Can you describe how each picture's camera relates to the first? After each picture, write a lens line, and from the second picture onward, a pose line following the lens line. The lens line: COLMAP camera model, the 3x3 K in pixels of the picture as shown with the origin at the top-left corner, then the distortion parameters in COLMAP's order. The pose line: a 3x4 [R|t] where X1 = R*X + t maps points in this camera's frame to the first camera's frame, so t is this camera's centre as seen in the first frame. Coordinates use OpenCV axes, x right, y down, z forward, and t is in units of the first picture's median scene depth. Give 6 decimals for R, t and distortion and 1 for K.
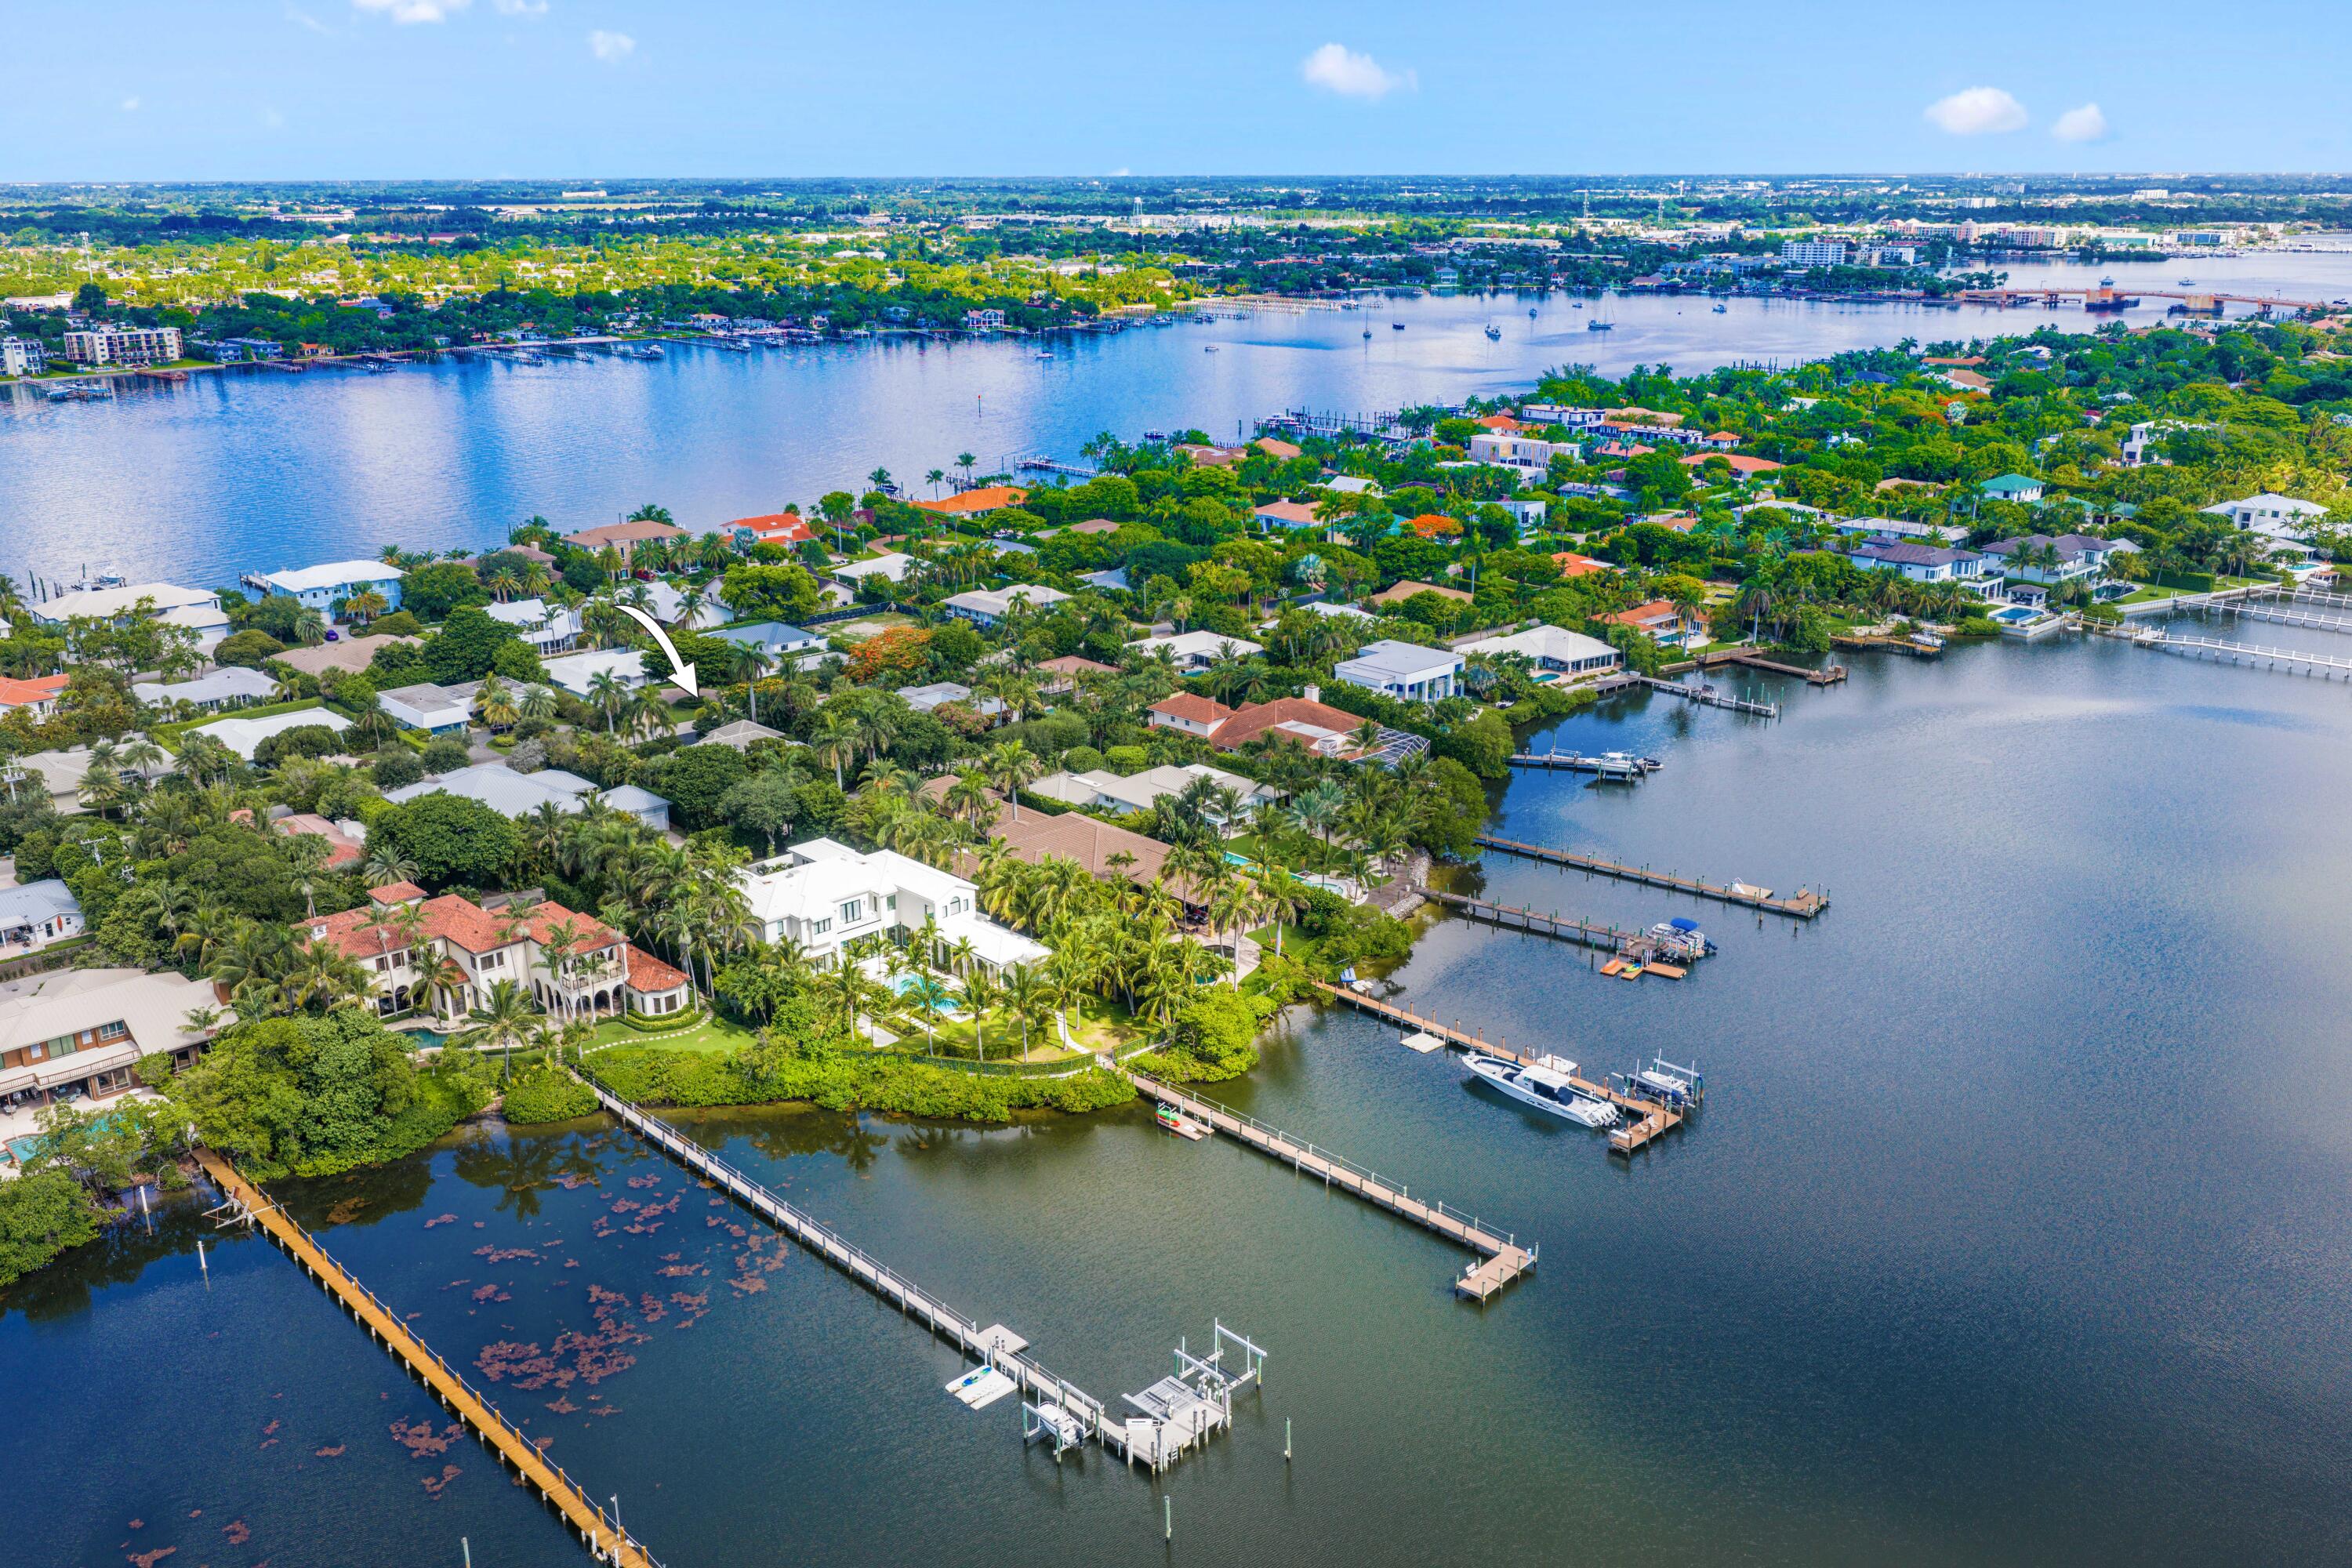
lens RADIAL K [[1950.9, 0, 1176.9], [0, 1950.9, 787.3], [0, 0, 1]] dist [0.011885, -0.031580]
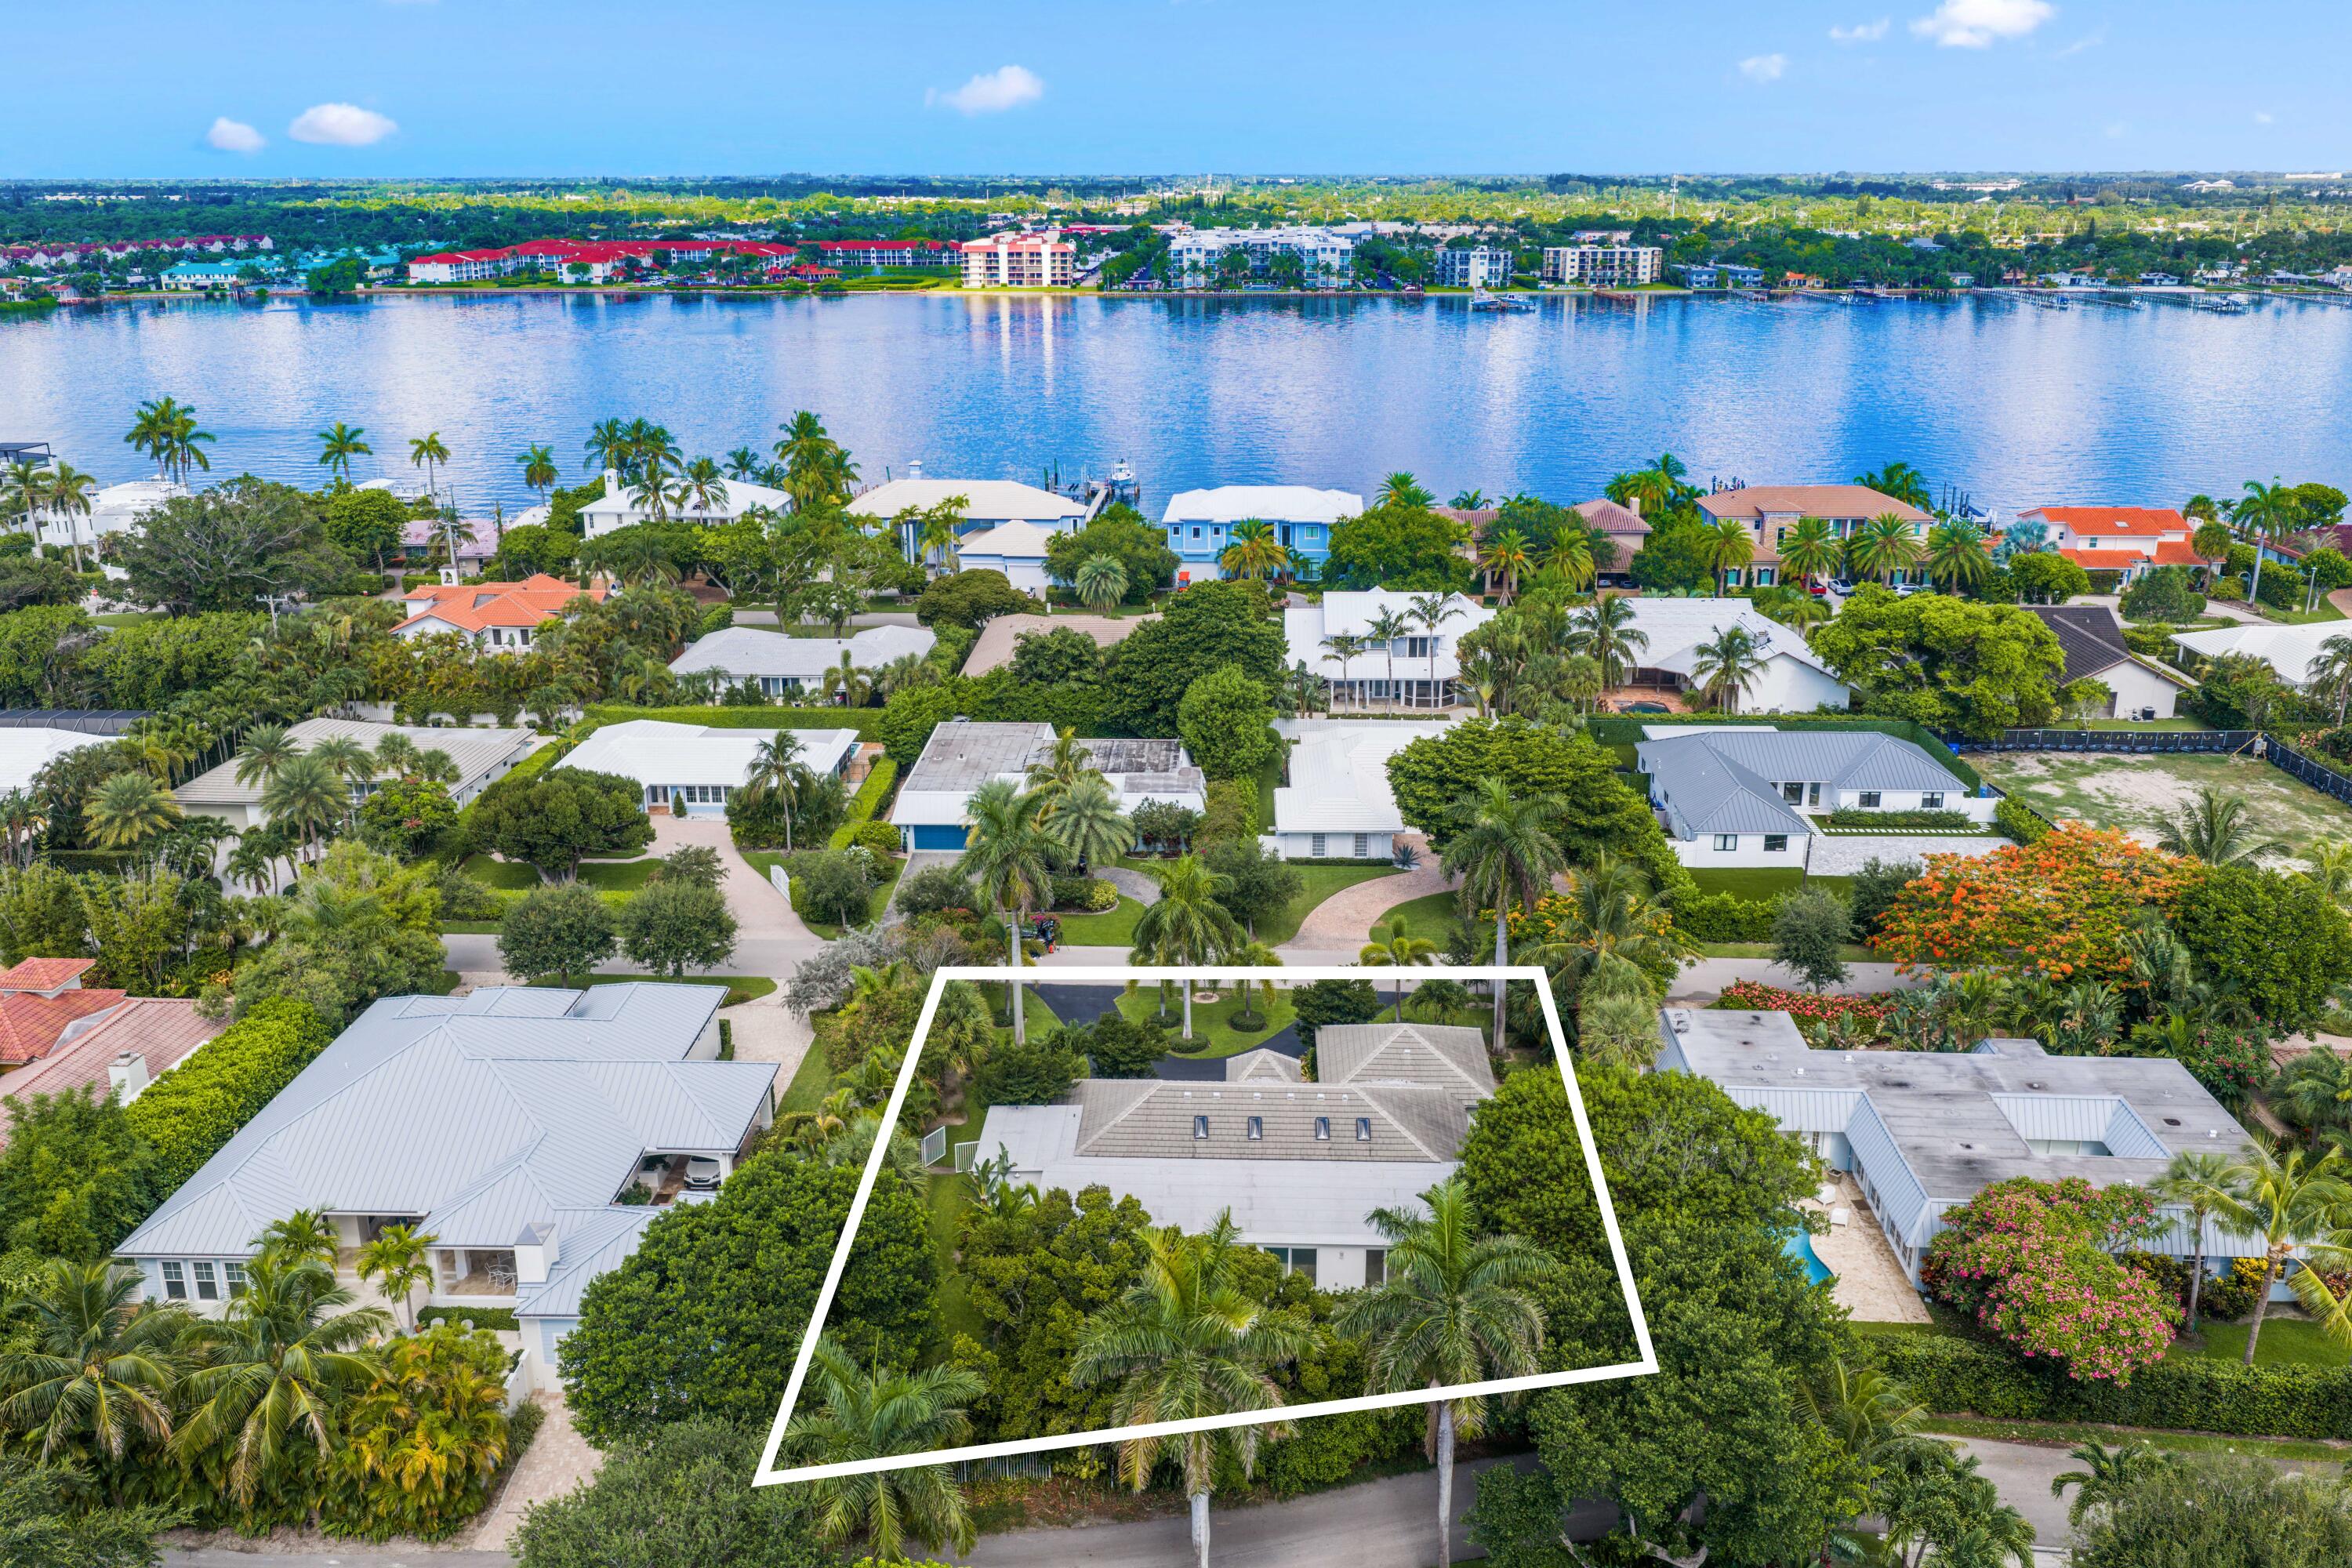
lens RADIAL K [[1950.9, 0, 1181.4], [0, 1950.9, 775.8], [0, 0, 1]] dist [0.011885, -0.031580]
pose [[0.698901, 0.212343, -0.682969, -0.010511], [-0.214206, 0.973223, 0.083383, -0.031451], [0.682387, 0.088020, 0.725672, 0.241357]]
